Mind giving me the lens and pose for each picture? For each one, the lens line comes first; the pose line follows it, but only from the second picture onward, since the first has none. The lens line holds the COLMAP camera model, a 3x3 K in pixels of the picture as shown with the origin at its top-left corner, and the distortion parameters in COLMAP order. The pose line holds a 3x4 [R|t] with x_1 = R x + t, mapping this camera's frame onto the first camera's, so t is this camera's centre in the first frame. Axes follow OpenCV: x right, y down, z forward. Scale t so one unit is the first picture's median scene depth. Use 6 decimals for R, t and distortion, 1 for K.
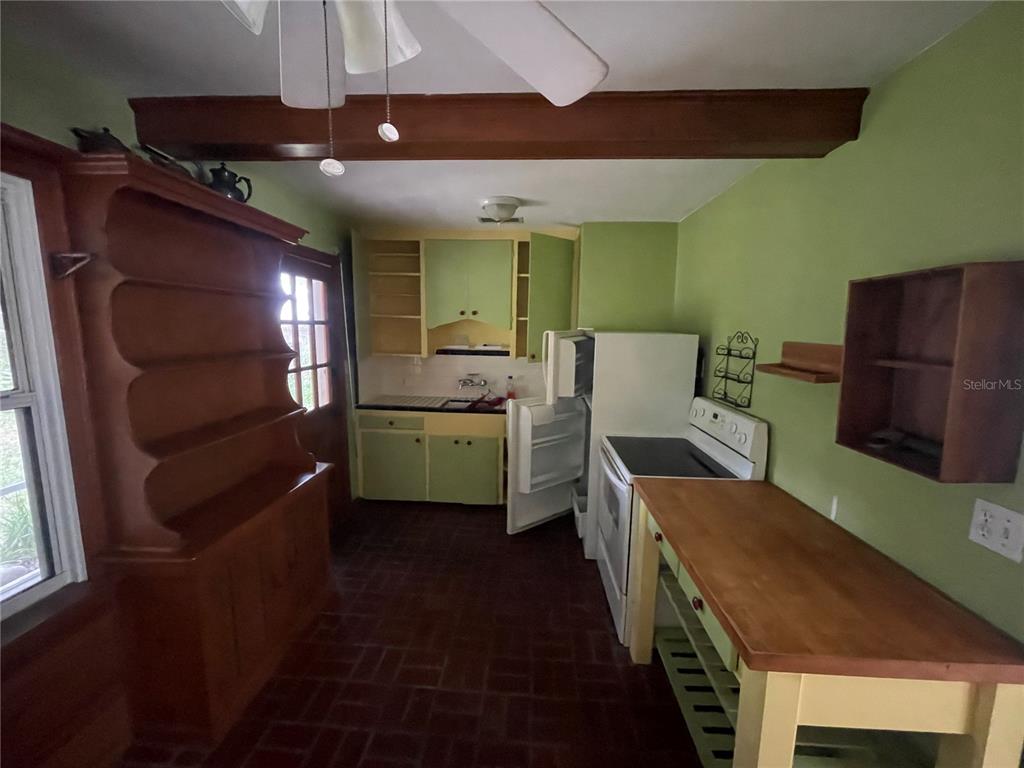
lens RADIAL K [[415.6, 0, 510.4], [0, 415.6, 382.1], [0, 0, 1]] dist [0.000714, 0.000313]
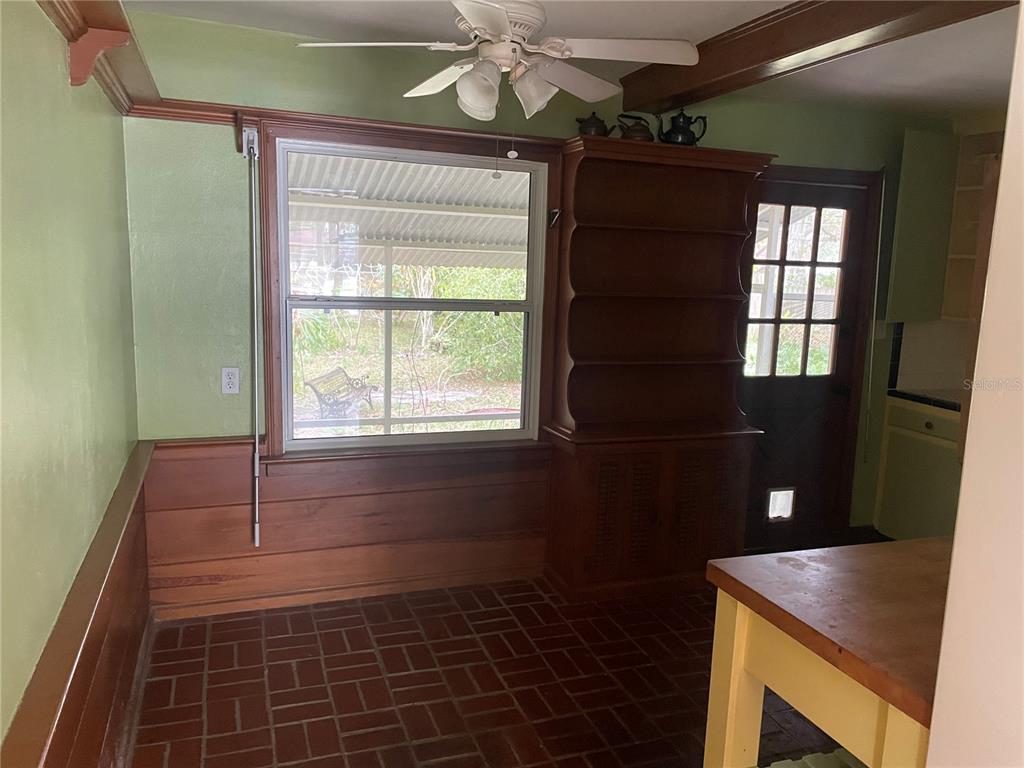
lens RADIAL K [[764.3, 0, 516.7], [0, 764.3, 384.8], [0, 0, 1]] dist [0.103570, -0.145482]
pose [[0.405411, 0.142611, -0.902942, 0.990898], [-0.150452, 0.984695, 0.087972, 0.053363], [0.901668, 0.100185, 0.420663, -0.135808]]
